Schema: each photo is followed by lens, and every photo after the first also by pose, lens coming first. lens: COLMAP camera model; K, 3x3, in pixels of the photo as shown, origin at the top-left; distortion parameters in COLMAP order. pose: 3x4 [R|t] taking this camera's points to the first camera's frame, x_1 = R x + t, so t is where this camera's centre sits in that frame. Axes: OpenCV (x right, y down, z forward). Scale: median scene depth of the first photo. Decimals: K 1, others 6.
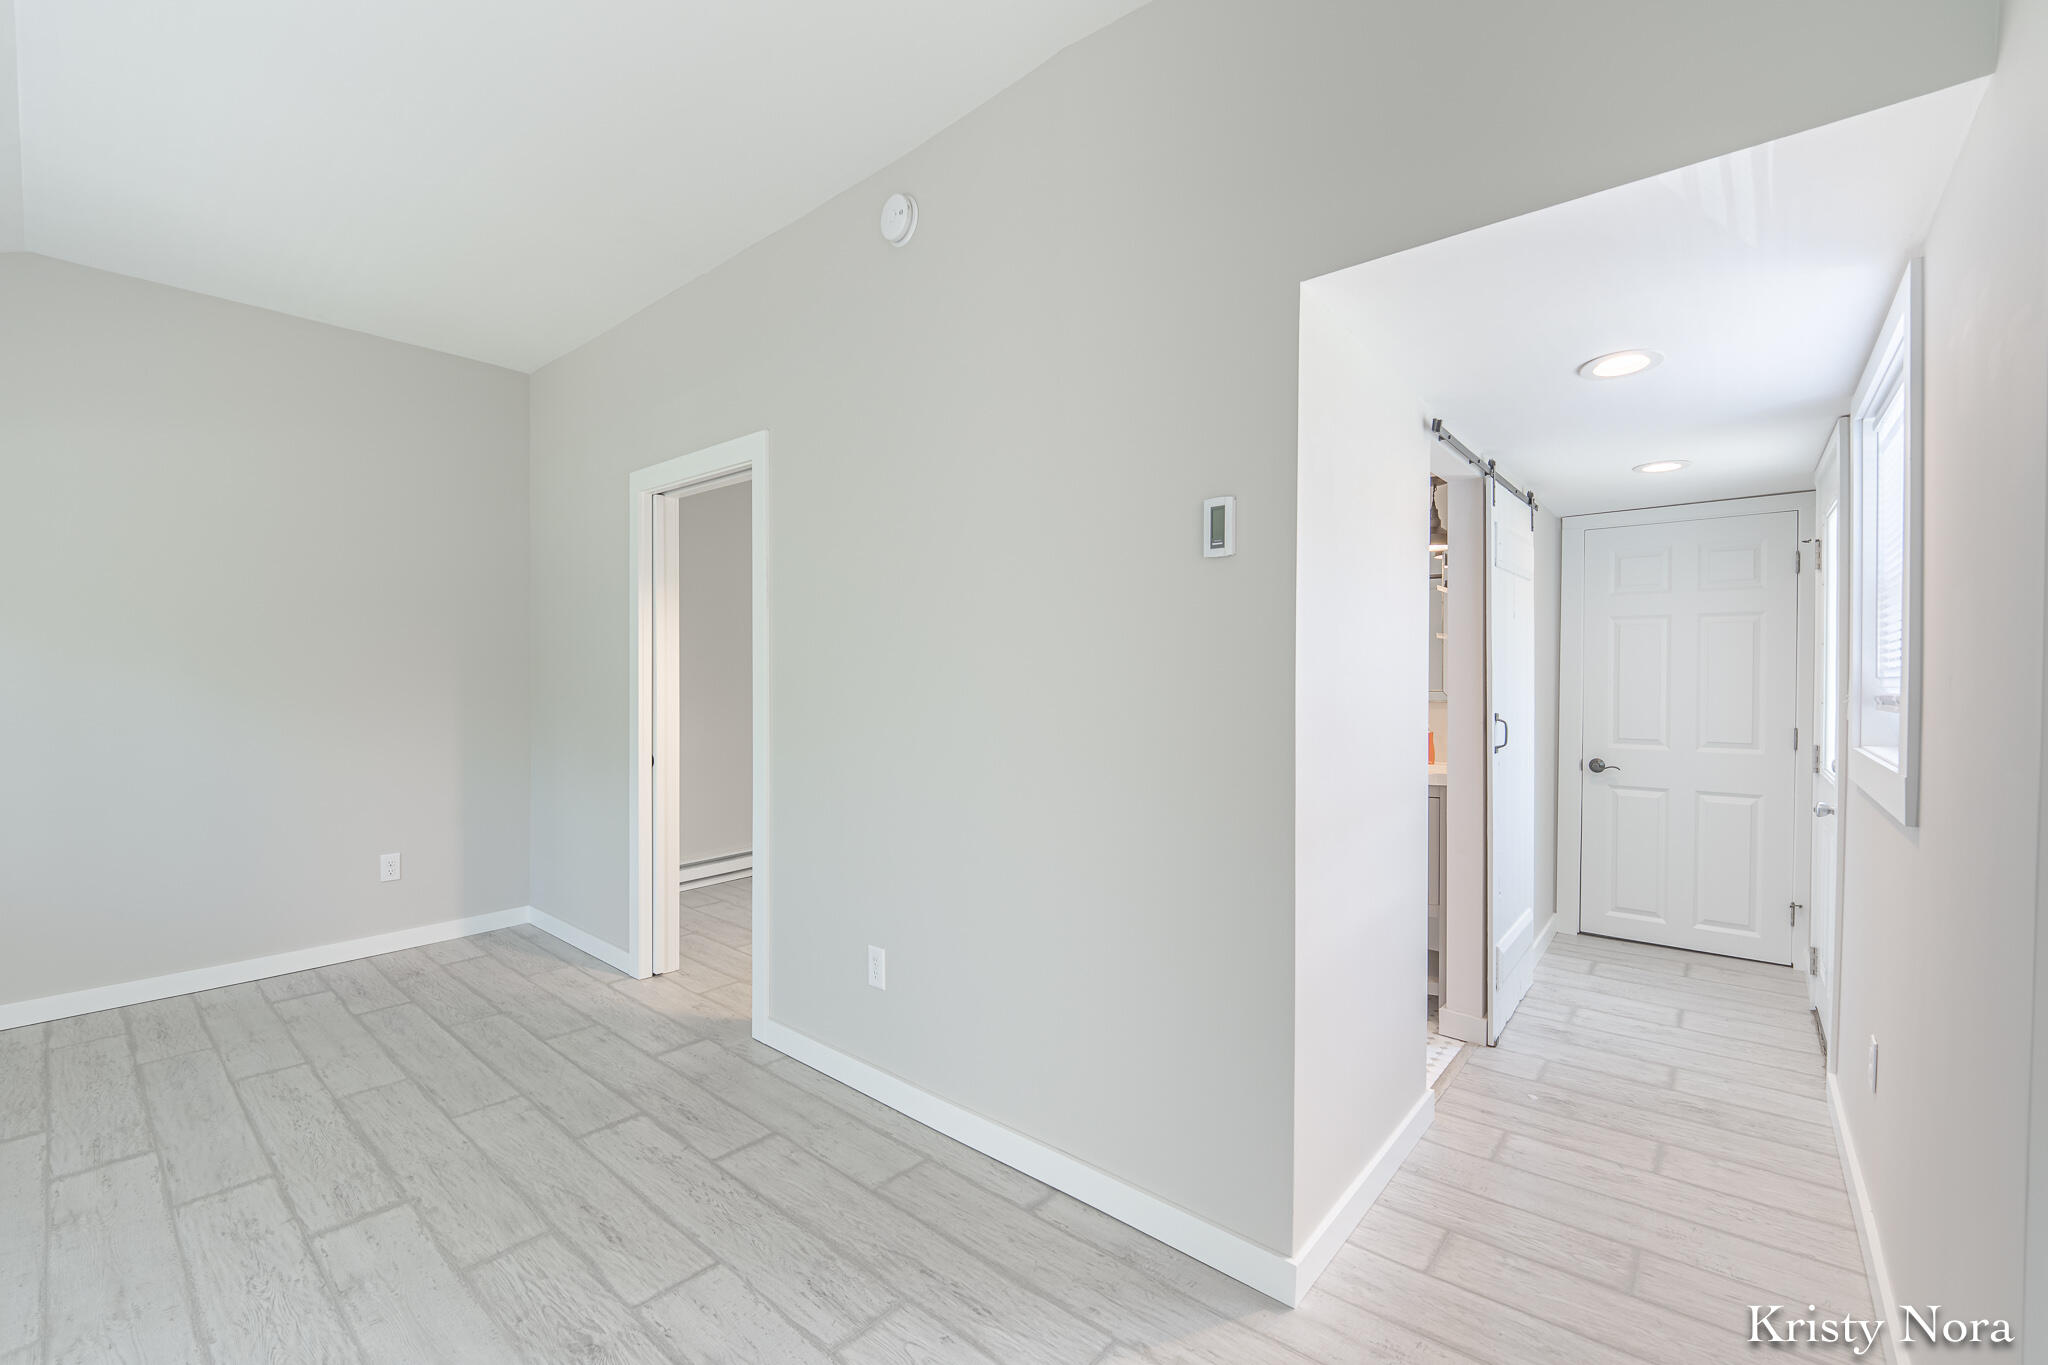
lens RADIAL K [[851.3, 0, 1025.1], [0, 851.3, 686.9], [0, 0, 1]] dist [-0.015489, -0.000174]
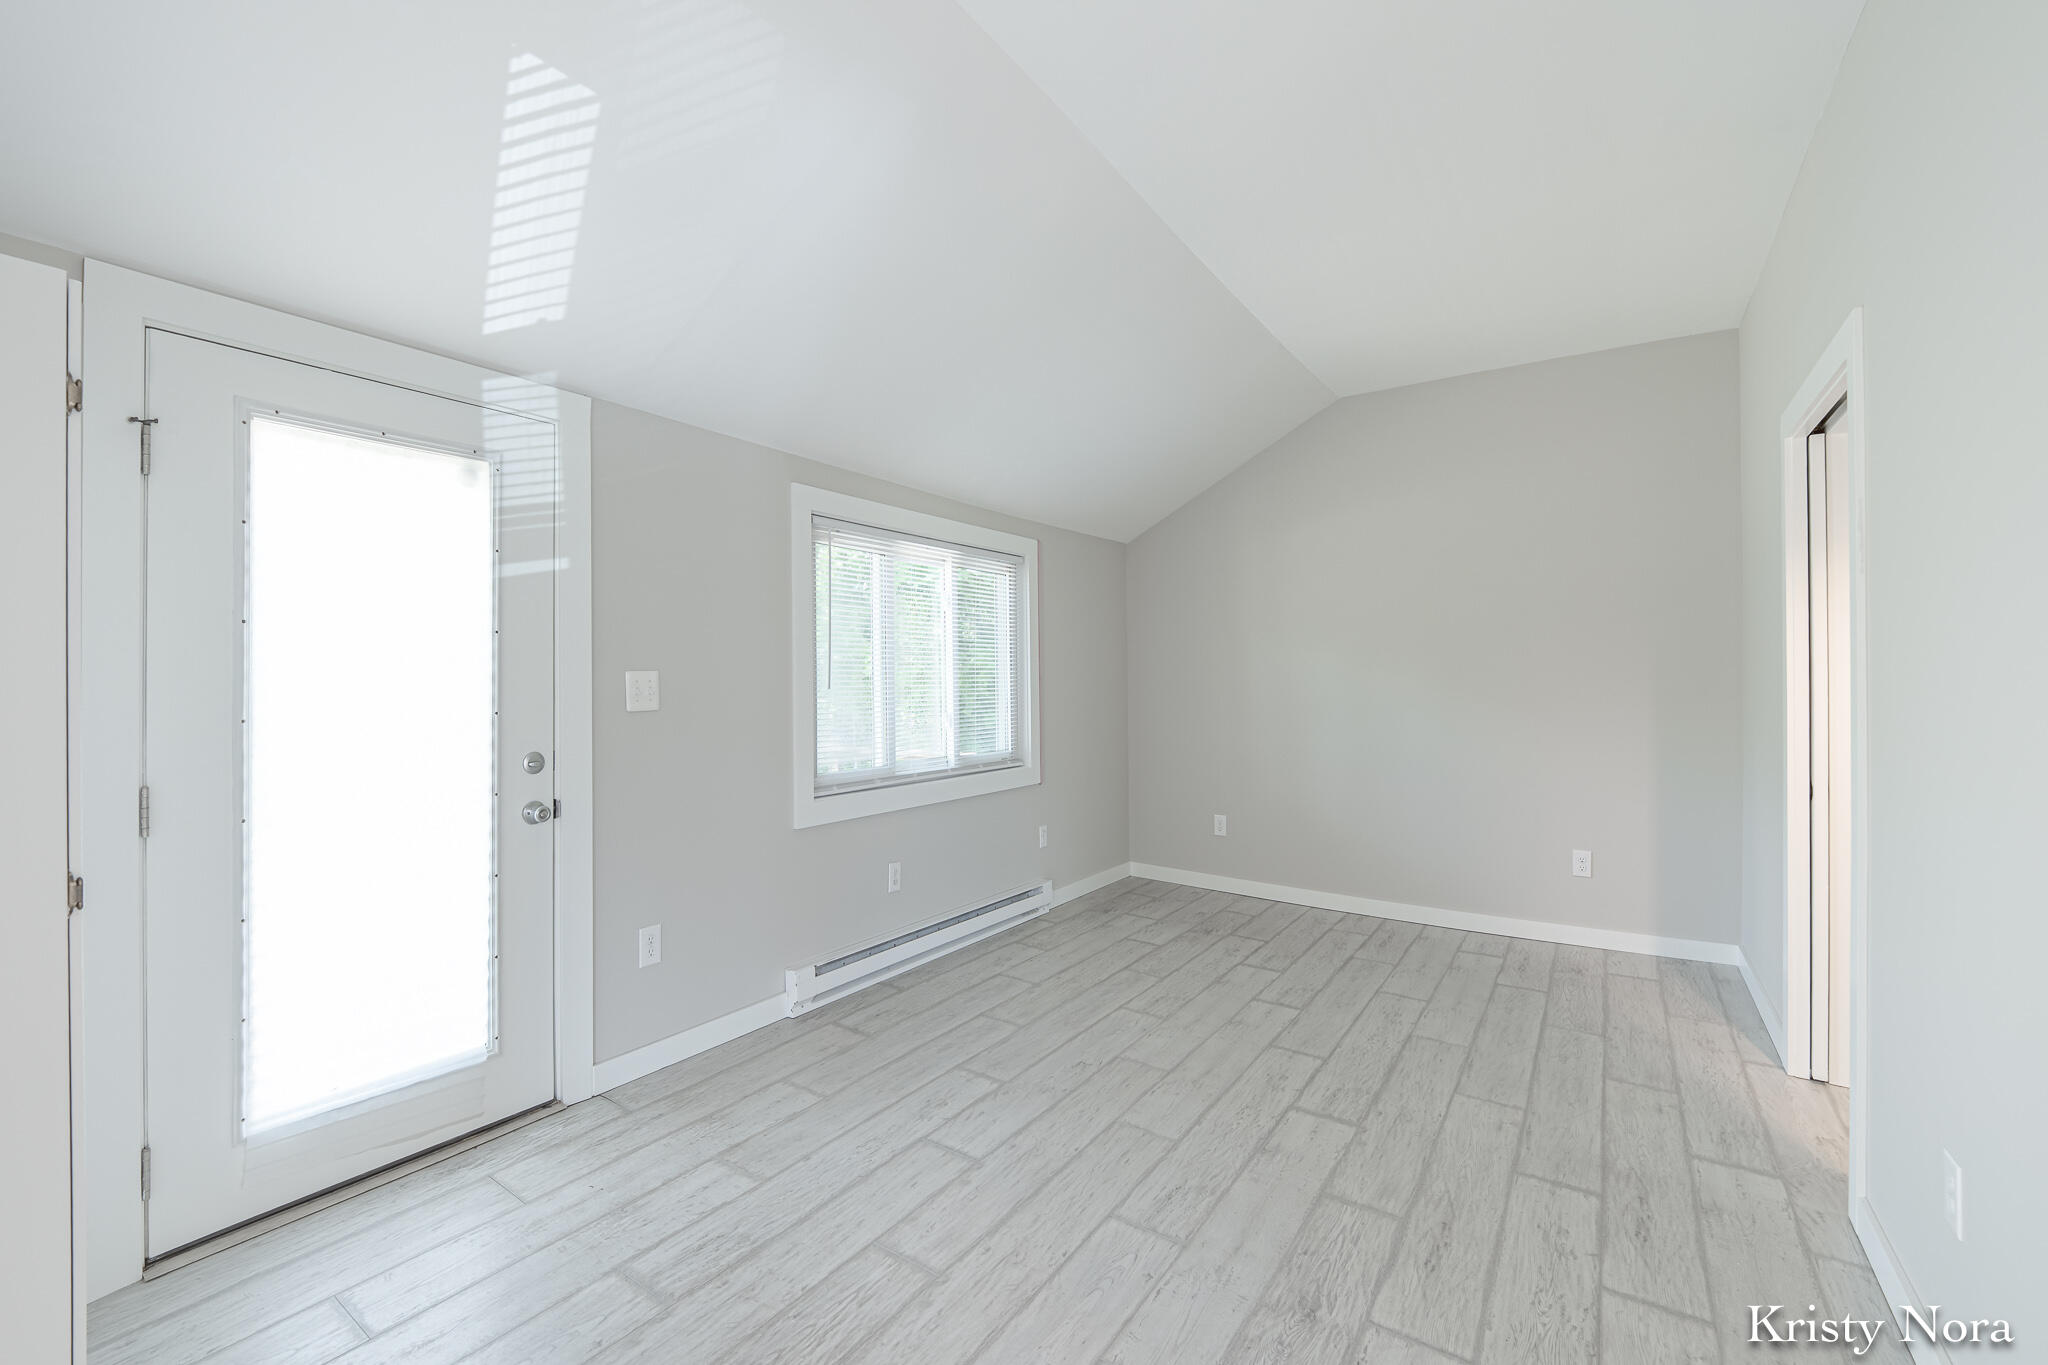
lens RADIAL K [[852.9, 0, 1031.9], [0, 852.9, 673.7], [0, 0, 1]] dist [0.016284, -0.018247]
pose [[0.113408, -0.005476, -0.993533, 0.337832], [-0.009522, 0.999933, -0.006598, -0.007073], [0.993503, 0.010209, 0.113348, 0.335929]]
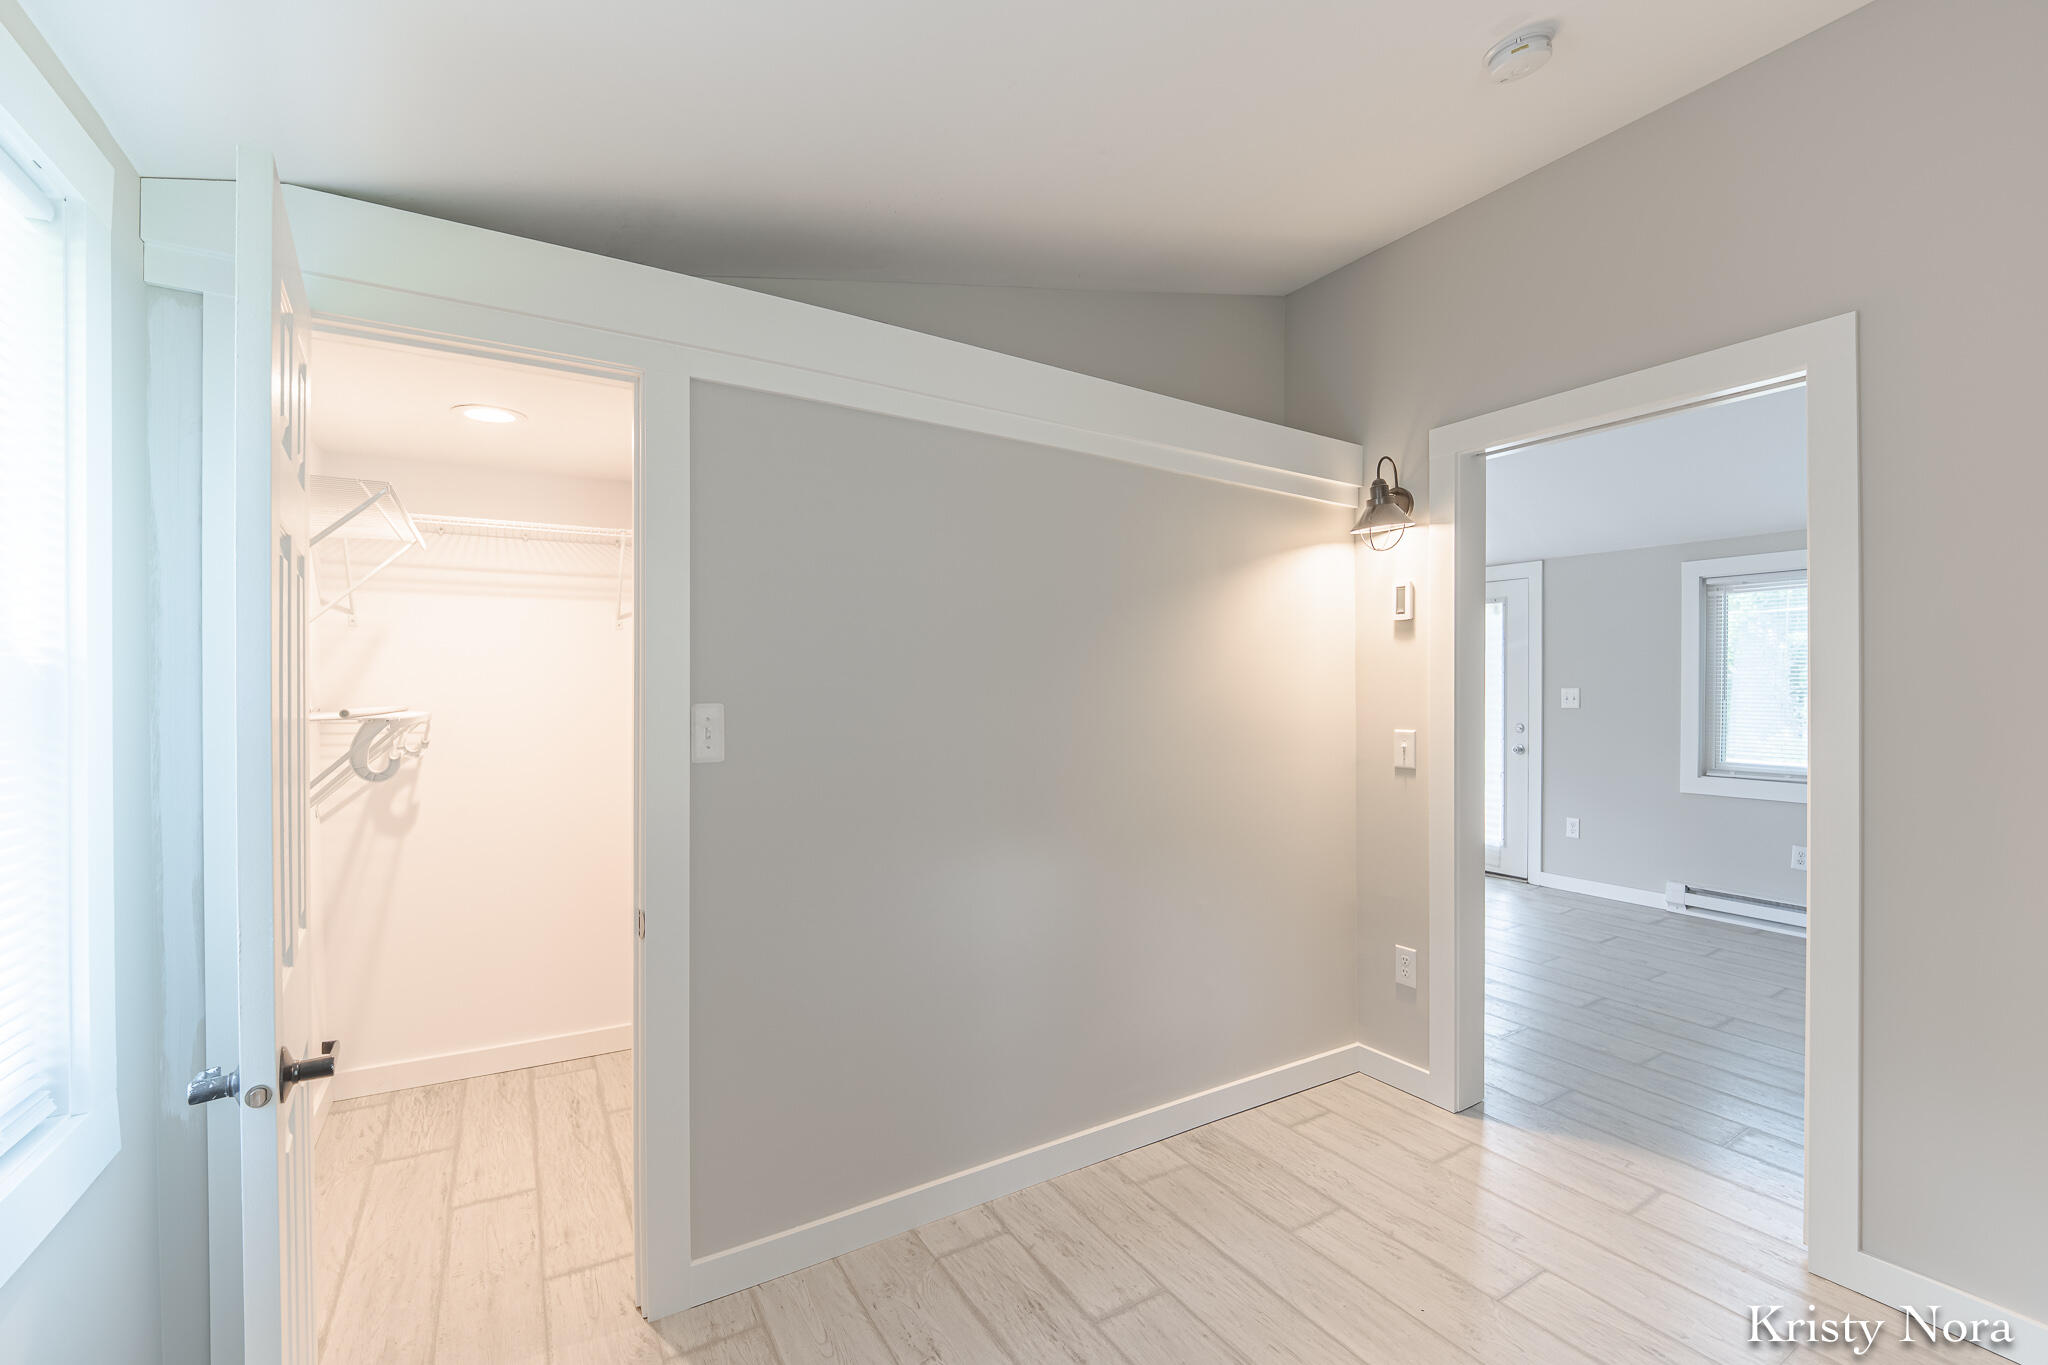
lens RADIAL K [[848.7, 0, 1045.1], [0, 848.7, 688.2], [0, 0, 1]] dist [0.010098, -0.016628]
pose [[-0.954854, -0.003249, 0.297059, -0.179706], [-0.000426, 0.999954, 0.009569, -0.033306], [-0.297076, 0.009010, -0.954811, 2.440965]]
